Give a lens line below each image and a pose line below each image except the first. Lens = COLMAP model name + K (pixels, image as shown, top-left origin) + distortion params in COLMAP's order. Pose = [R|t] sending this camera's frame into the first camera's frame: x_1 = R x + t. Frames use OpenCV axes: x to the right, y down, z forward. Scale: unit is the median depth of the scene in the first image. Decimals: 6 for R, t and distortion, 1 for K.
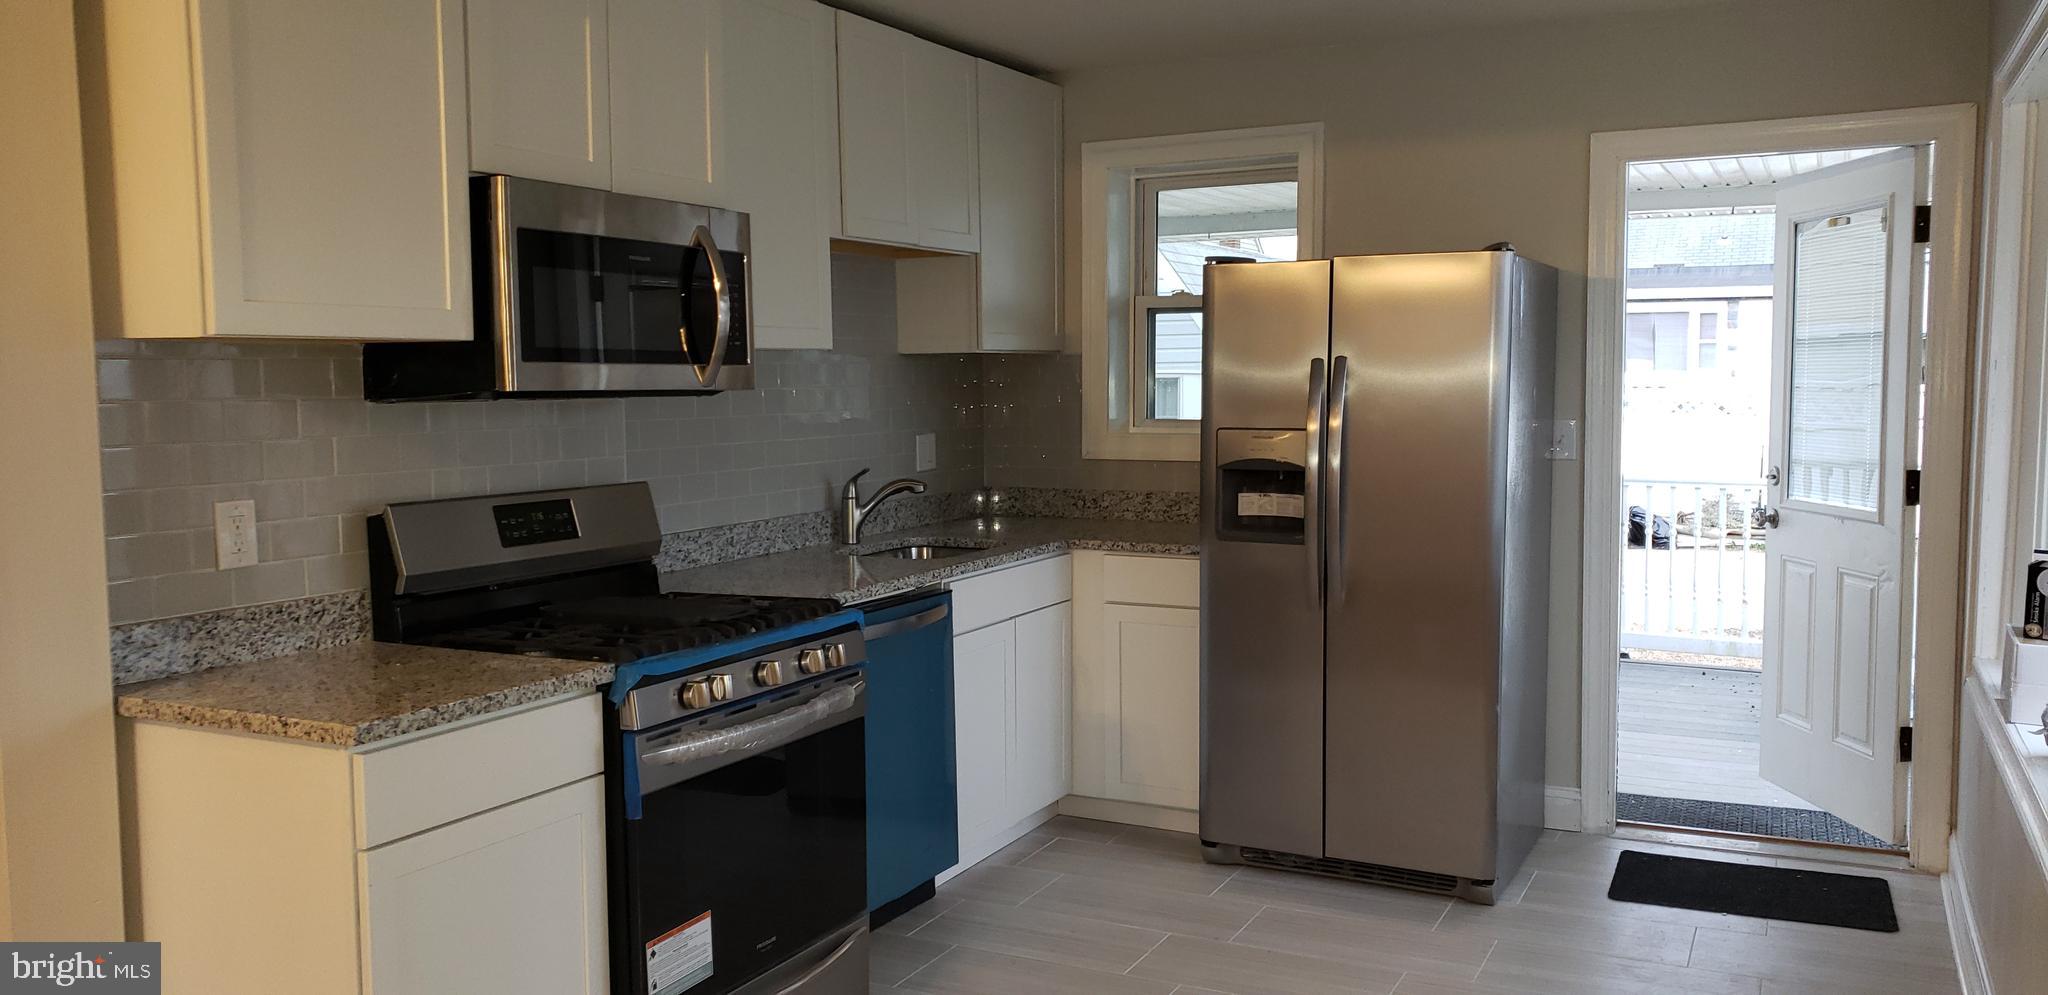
lens RADIAL K [[1542.7, 0, 1024.0], [0, 1542.7, 497.5], [0, 0, 1]] dist [0.047077, -0.091315]
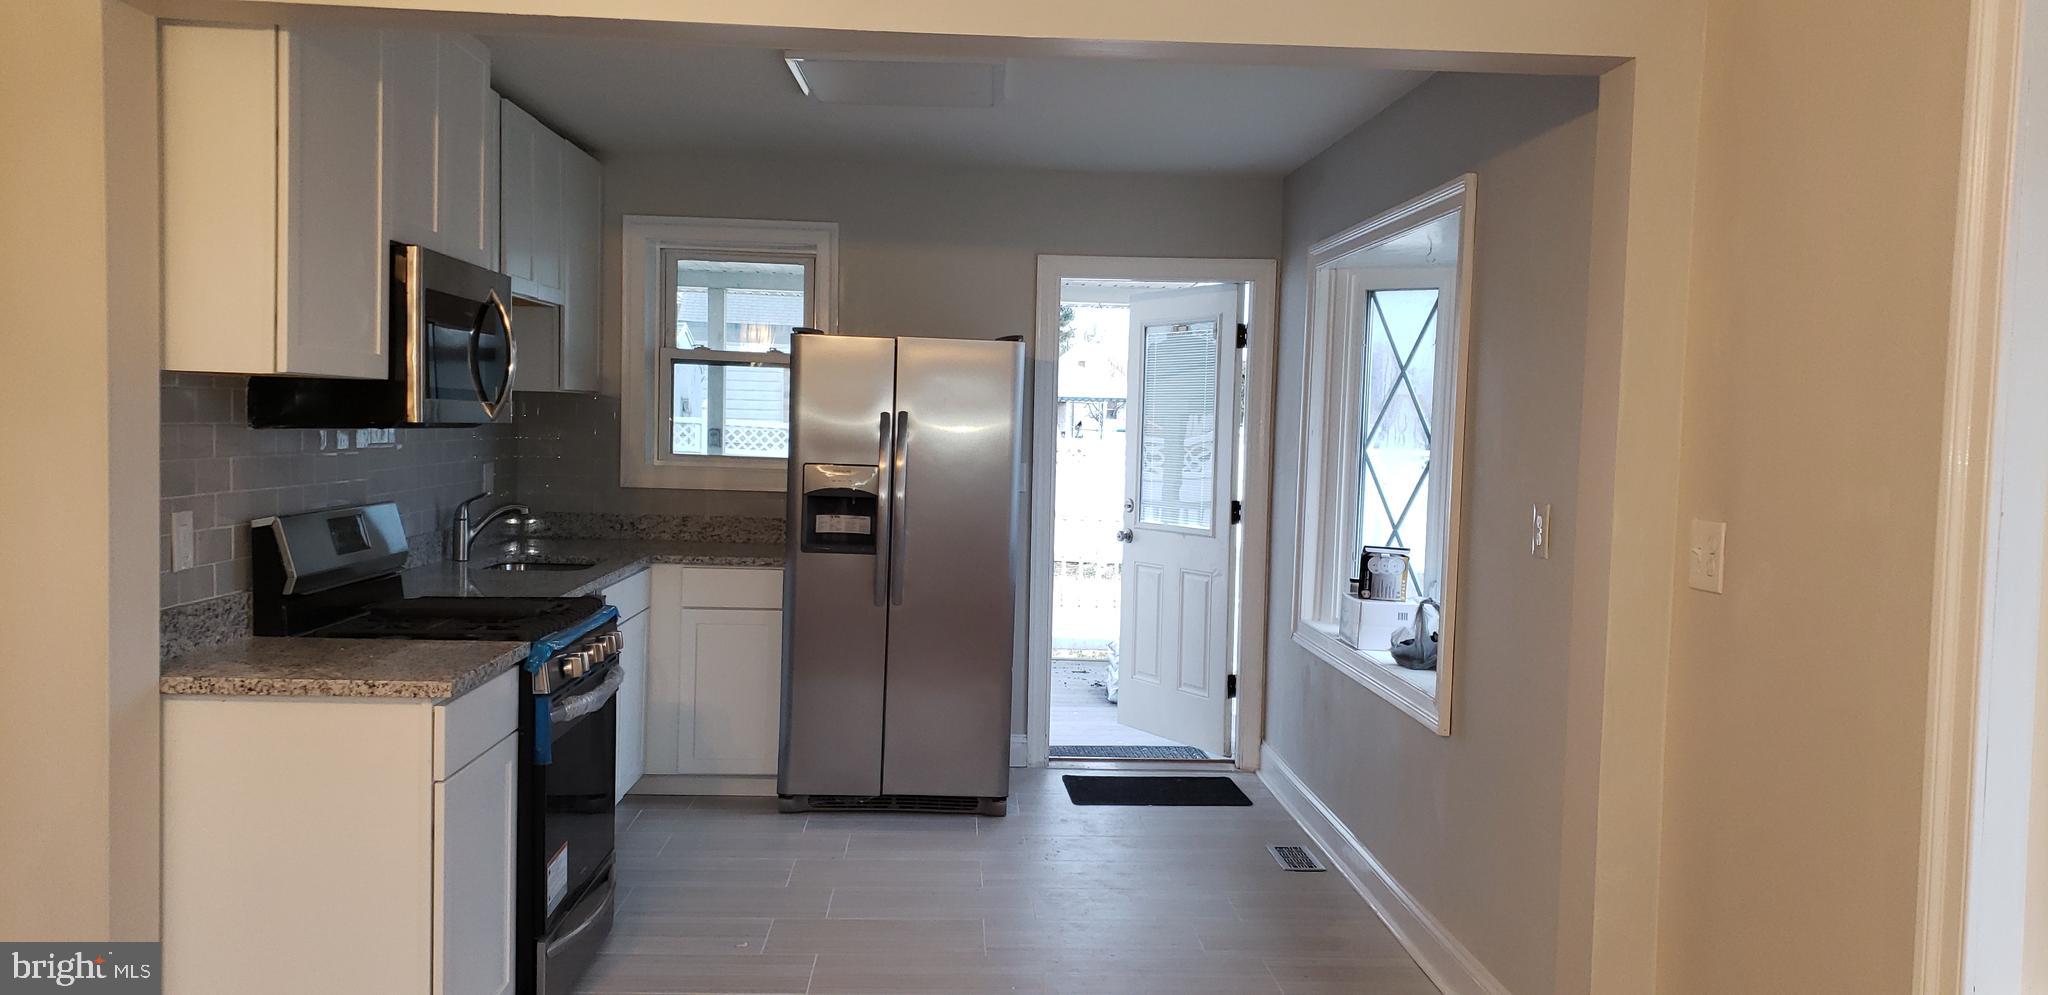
lens RADIAL K [[1558.3, 0, 1024.0], [0, 1558.3, 497.5], [0, 0, 1]] dist [0.092810, -0.144641]
pose [[0.867363, 0.008379, 0.497606, -0.355664], [0.003793, 0.999718, -0.023446, 0.013752], [-0.497662, 0.022224, 0.867086, -0.202383]]
